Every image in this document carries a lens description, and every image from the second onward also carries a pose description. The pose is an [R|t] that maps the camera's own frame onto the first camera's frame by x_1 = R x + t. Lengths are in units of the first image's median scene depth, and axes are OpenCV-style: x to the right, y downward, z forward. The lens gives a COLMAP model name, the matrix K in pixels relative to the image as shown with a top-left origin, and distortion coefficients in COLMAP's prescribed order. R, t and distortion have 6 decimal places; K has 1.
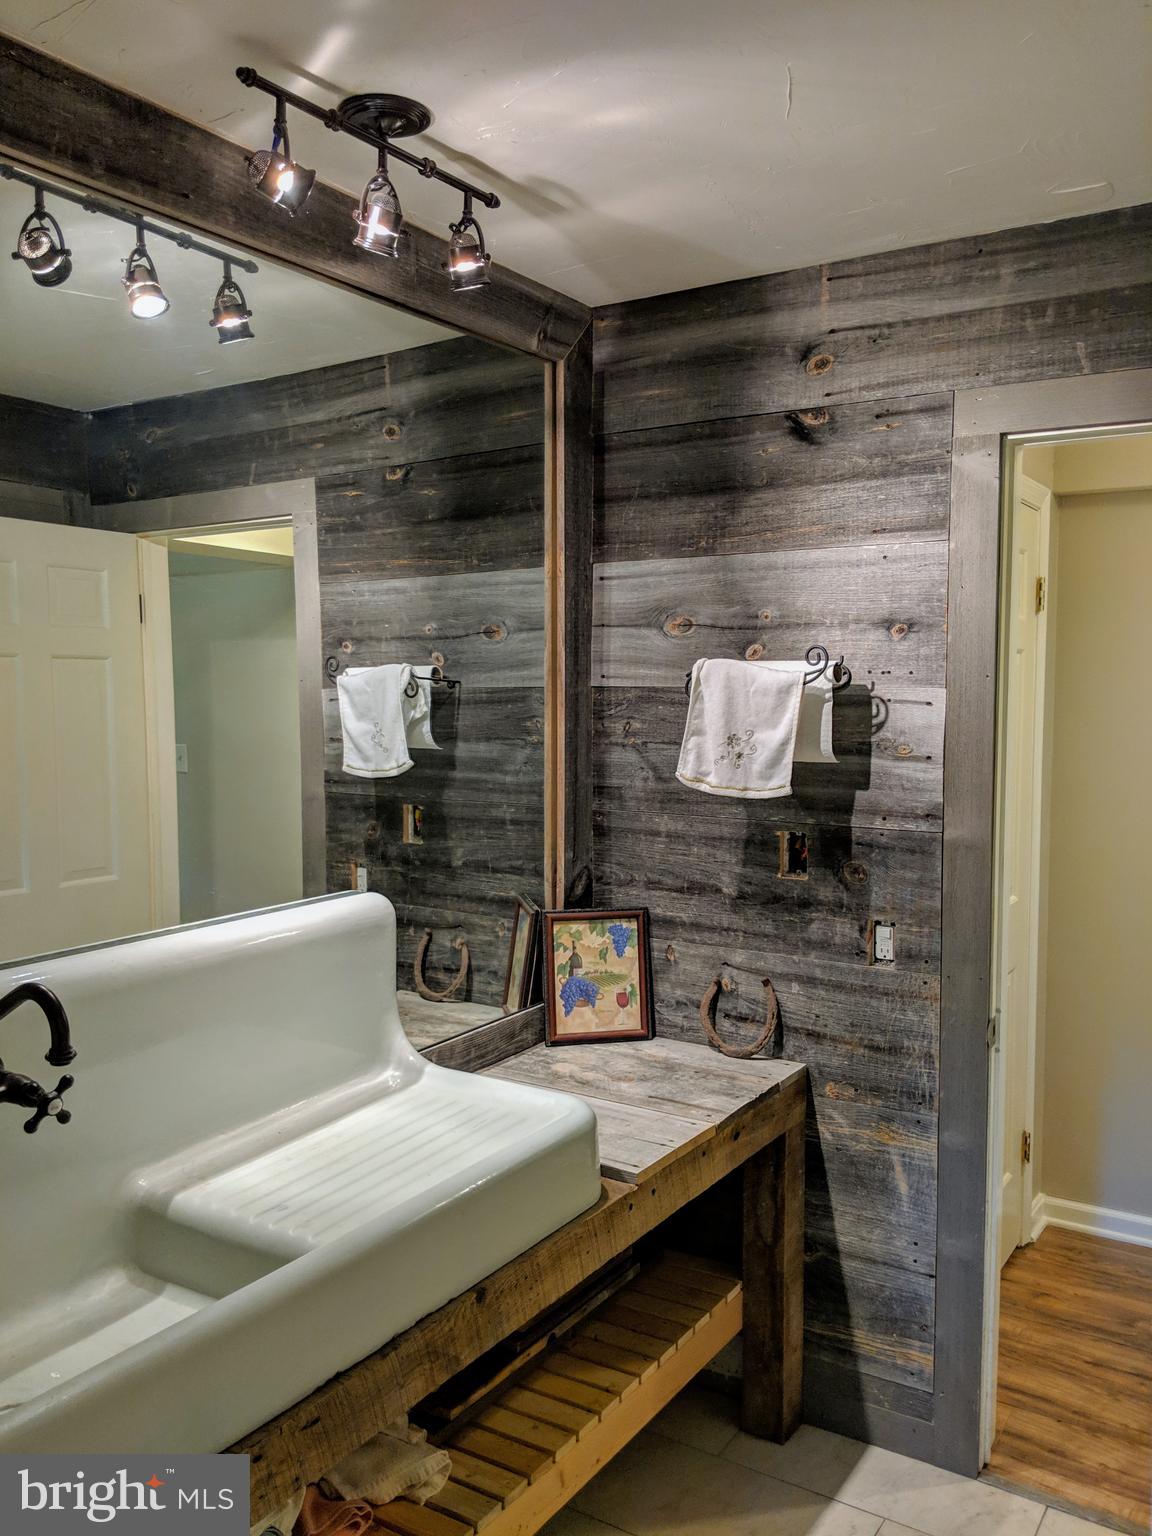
lens RADIAL K [[1279.5, 0, 563.8], [0, 1279.5, 757.3], [0, 0, 1]] dist [0.001136, -0.018329]
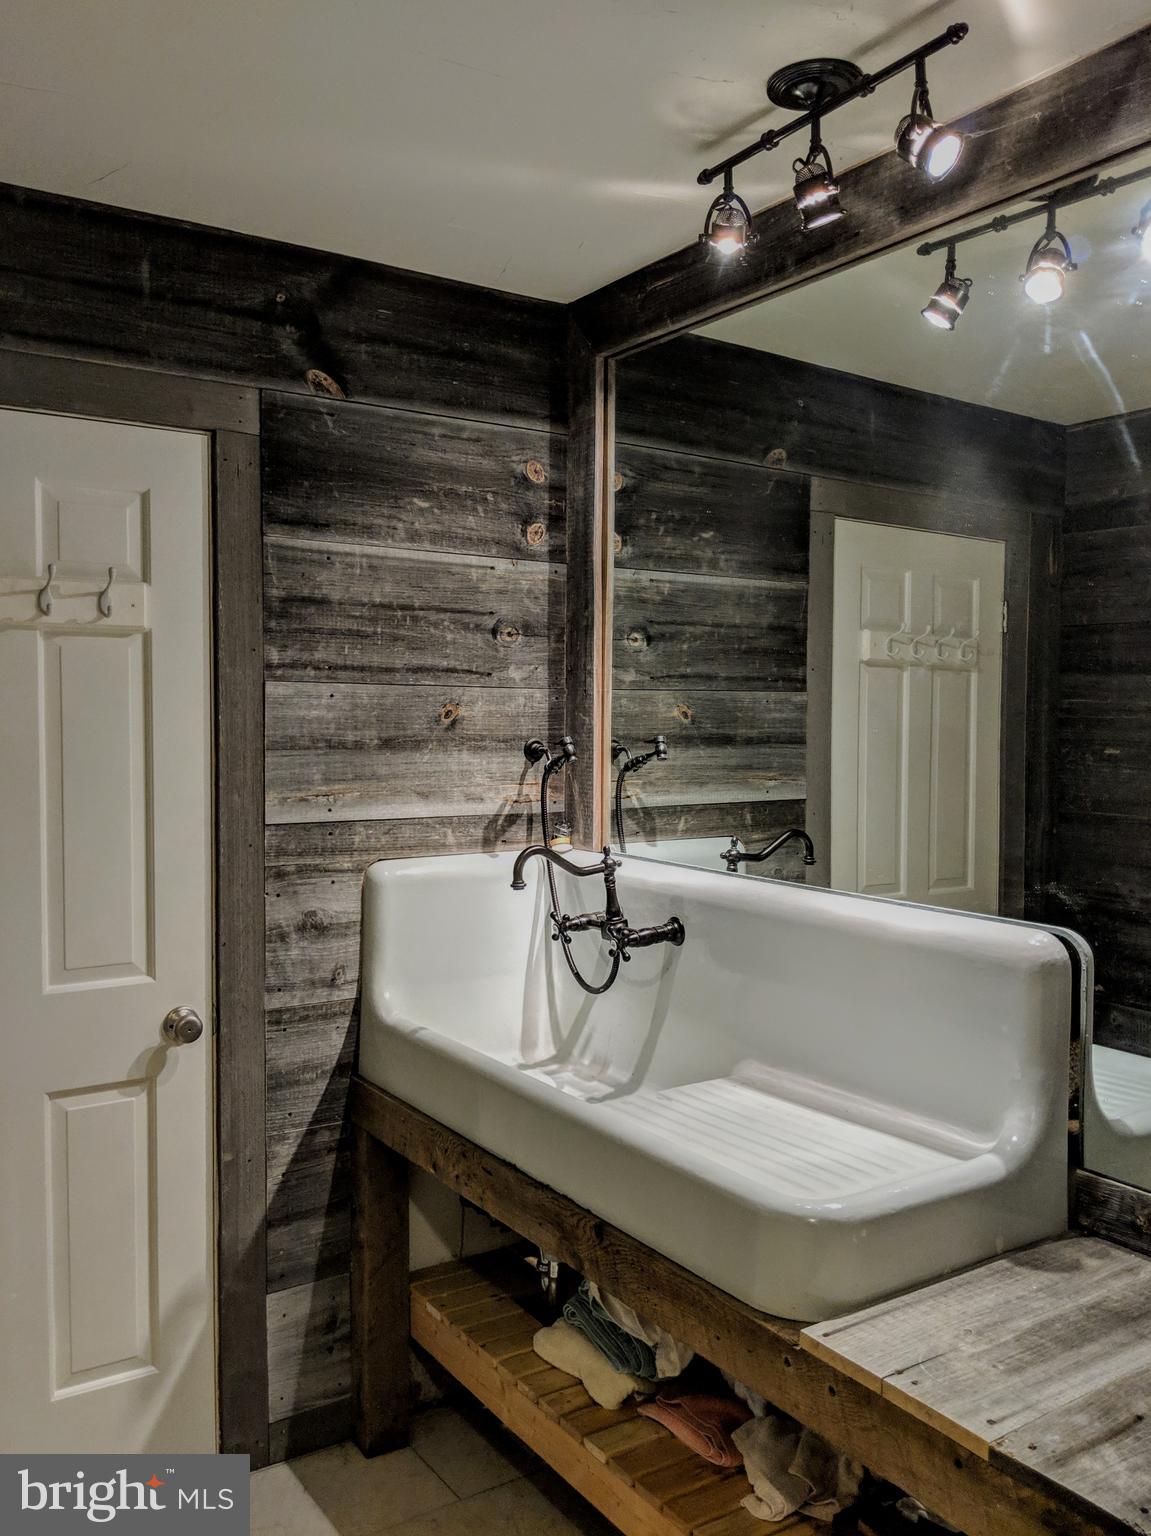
lens RADIAL K [[1279.5, 0, 566.1], [0, 1279.5, 778.5], [0, 0, 1]] dist [0.001136, -0.018329]
pose [[-0.419064, 0.057552, -0.906131, 0.793208], [-0.043579, 0.995564, 0.083386, -0.050071], [0.906910, 0.074432, -0.414697, 1.199518]]
